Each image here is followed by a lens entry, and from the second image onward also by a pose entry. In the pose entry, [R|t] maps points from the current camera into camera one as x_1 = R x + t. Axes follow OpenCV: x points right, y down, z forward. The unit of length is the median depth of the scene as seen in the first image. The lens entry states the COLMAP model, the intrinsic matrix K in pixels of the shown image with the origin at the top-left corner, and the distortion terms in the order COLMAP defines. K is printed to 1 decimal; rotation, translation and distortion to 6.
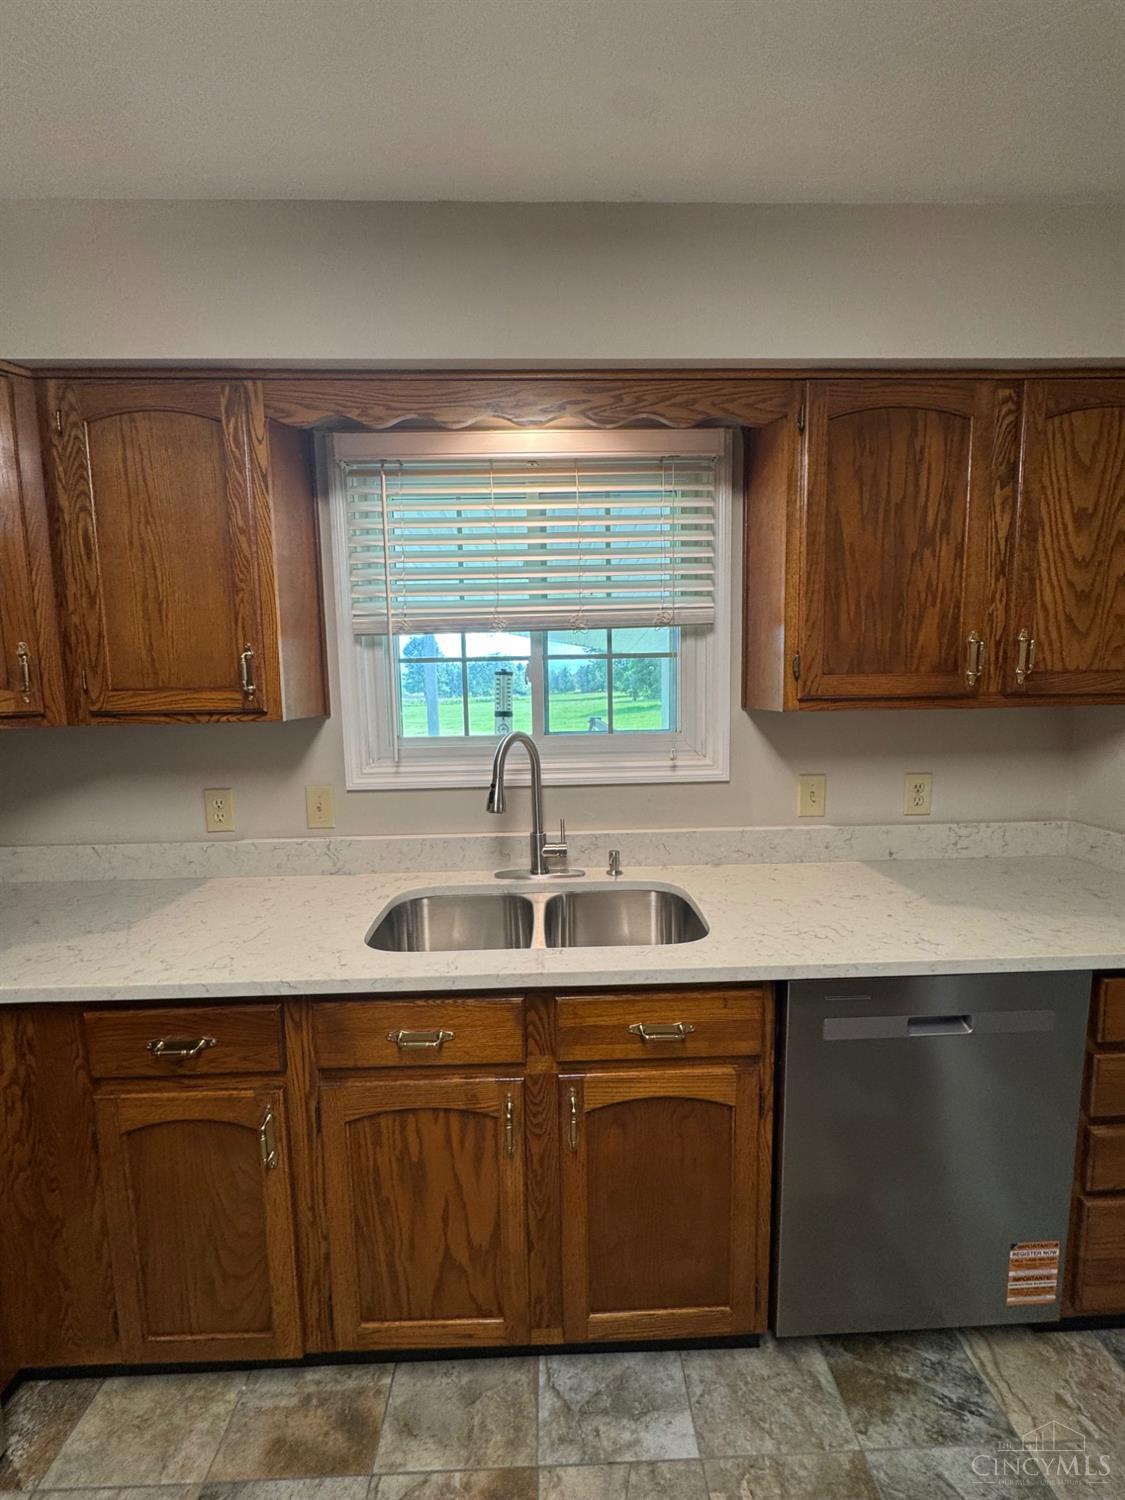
lens RADIAL K [[598.9, 0, 567.0], [0, 598.9, 750.7], [0, 0, 1]] dist [-0.001679, 0.000427]
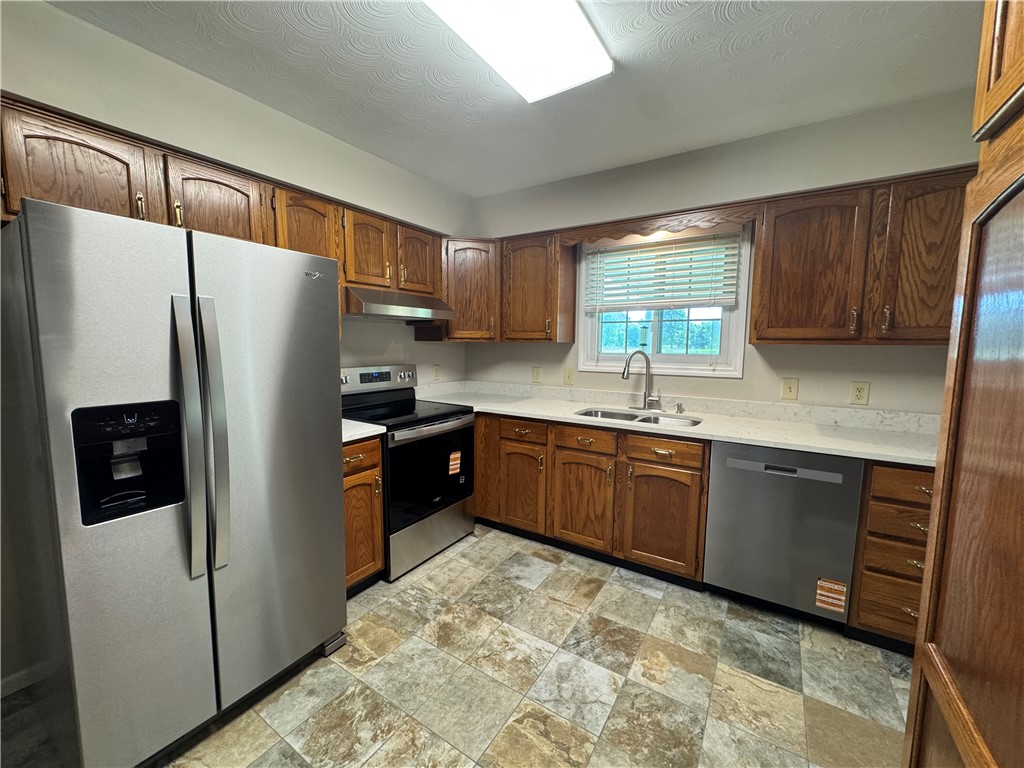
lens RADIAL K [[408.8, 0, 512.1], [0, 408.8, 383.5], [0, 0, 1]] dist [-0.001679, 0.000427]
pose [[0.824069, 0.080734, -0.560706, 0.524589], [-0.080897, 0.996419, 0.024576, 0.127261], [0.560683, 0.025107, 0.827650, -0.852036]]
